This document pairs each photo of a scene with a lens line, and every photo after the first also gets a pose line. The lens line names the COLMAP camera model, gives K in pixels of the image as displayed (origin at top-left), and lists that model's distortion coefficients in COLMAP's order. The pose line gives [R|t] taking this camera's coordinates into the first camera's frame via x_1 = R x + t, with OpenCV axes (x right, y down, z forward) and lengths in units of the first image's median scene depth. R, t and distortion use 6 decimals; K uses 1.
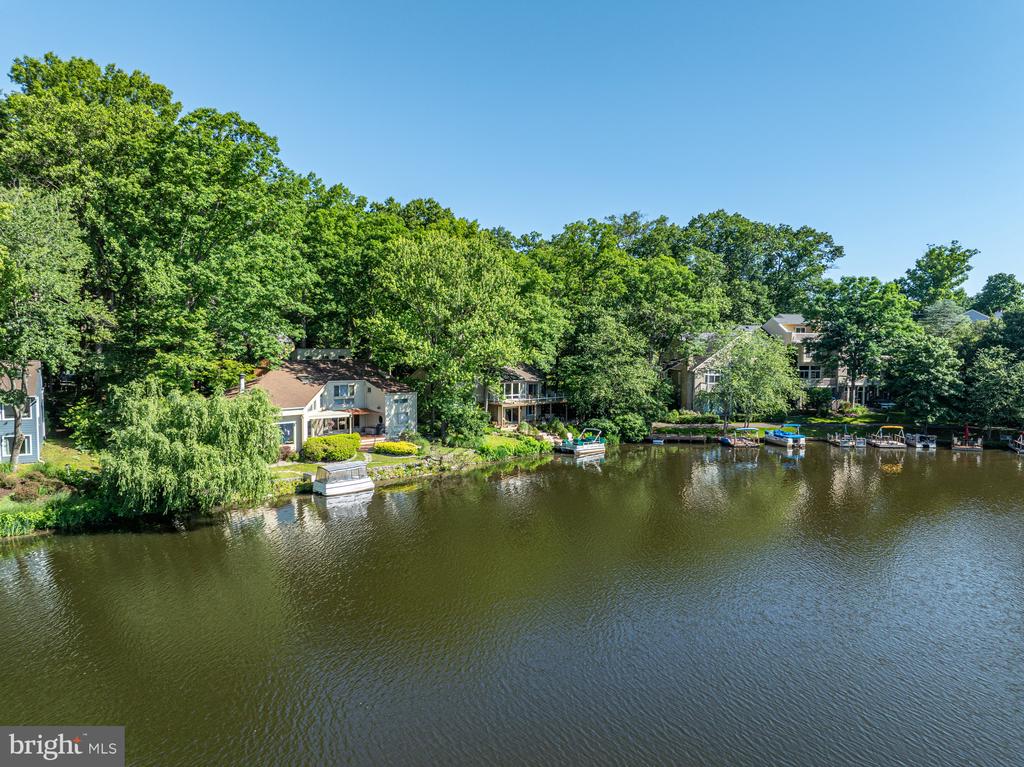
lens RADIAL K [[702.6, 0, 512.0], [0, 702.6, 383.5], [0, 0, 1]] dist [-0.010090, -0.004548]
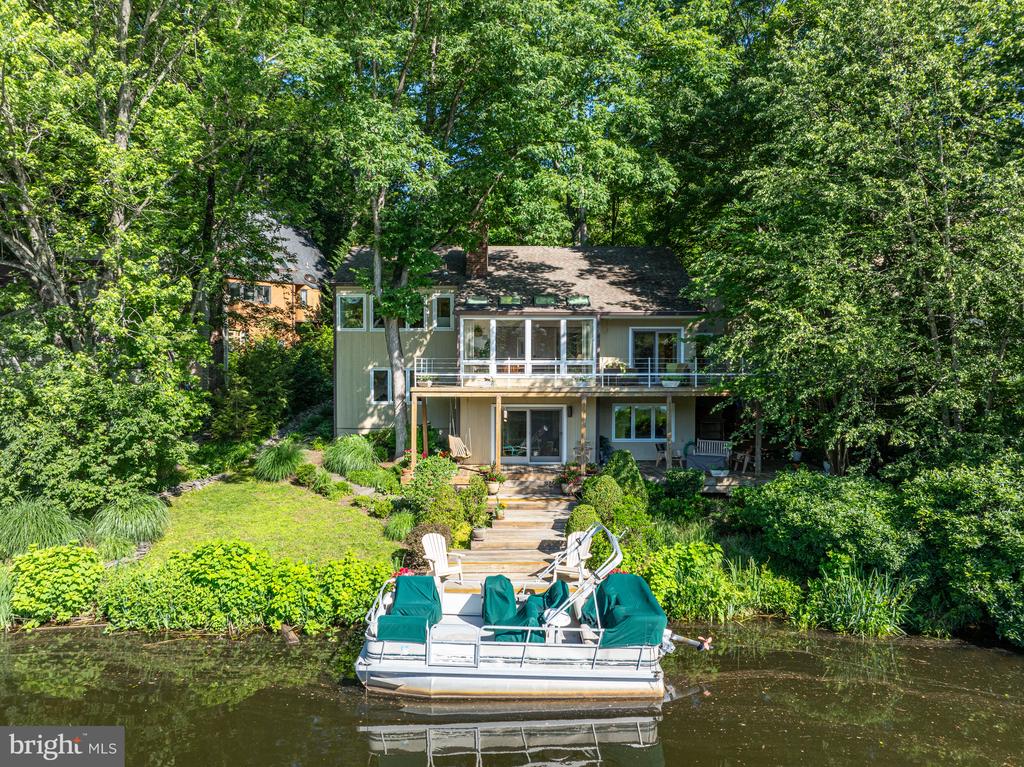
lens RADIAL K [[702.6, 0, 512.0], [0, 702.6, 383.5], [0, 0, 1]] dist [-0.010090, -0.004548]
pose [[0.761468, 0.005291, -0.648181, 0.187752], [-0.033934, 0.998921, -0.031711, 0.035063], [0.647314, 0.046142, 0.760825, 0.813632]]
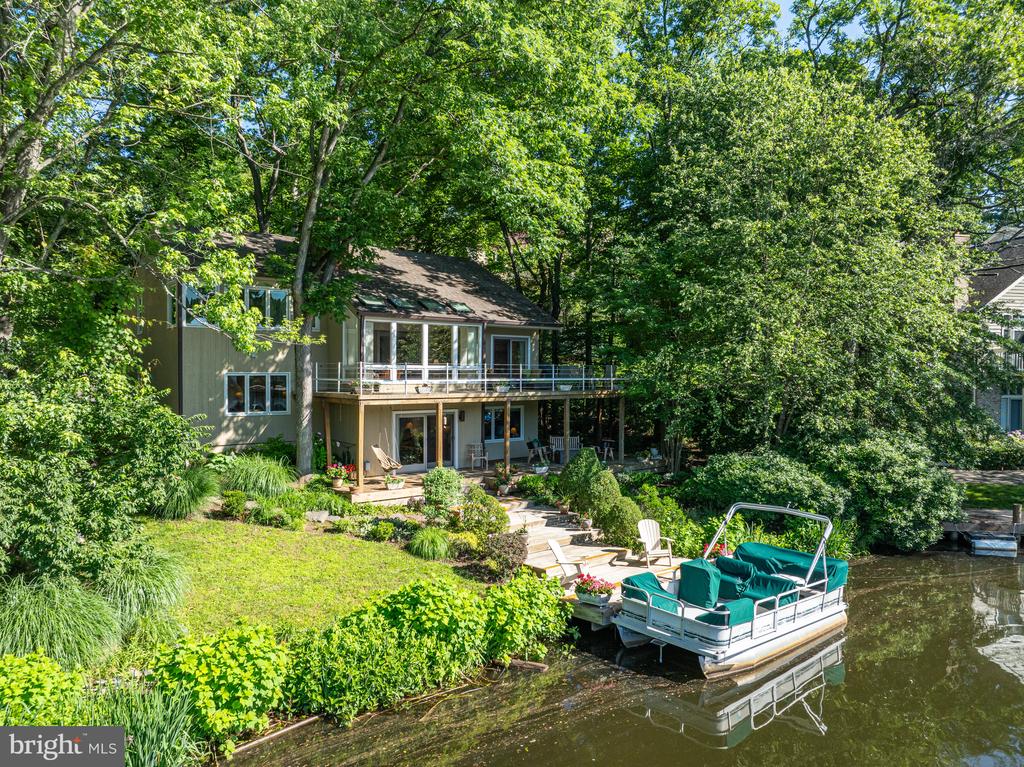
lens RADIAL K [[702.6, 0, 512.0], [0, 702.6, 383.5], [0, 0, 1]] dist [-0.010090, -0.004548]
pose [[0.998979, -0.004557, -0.044950, 0.047877], [0.002430, 0.998880, -0.047259, 0.036993], [0.045115, 0.047101, 0.997871, 0.753586]]
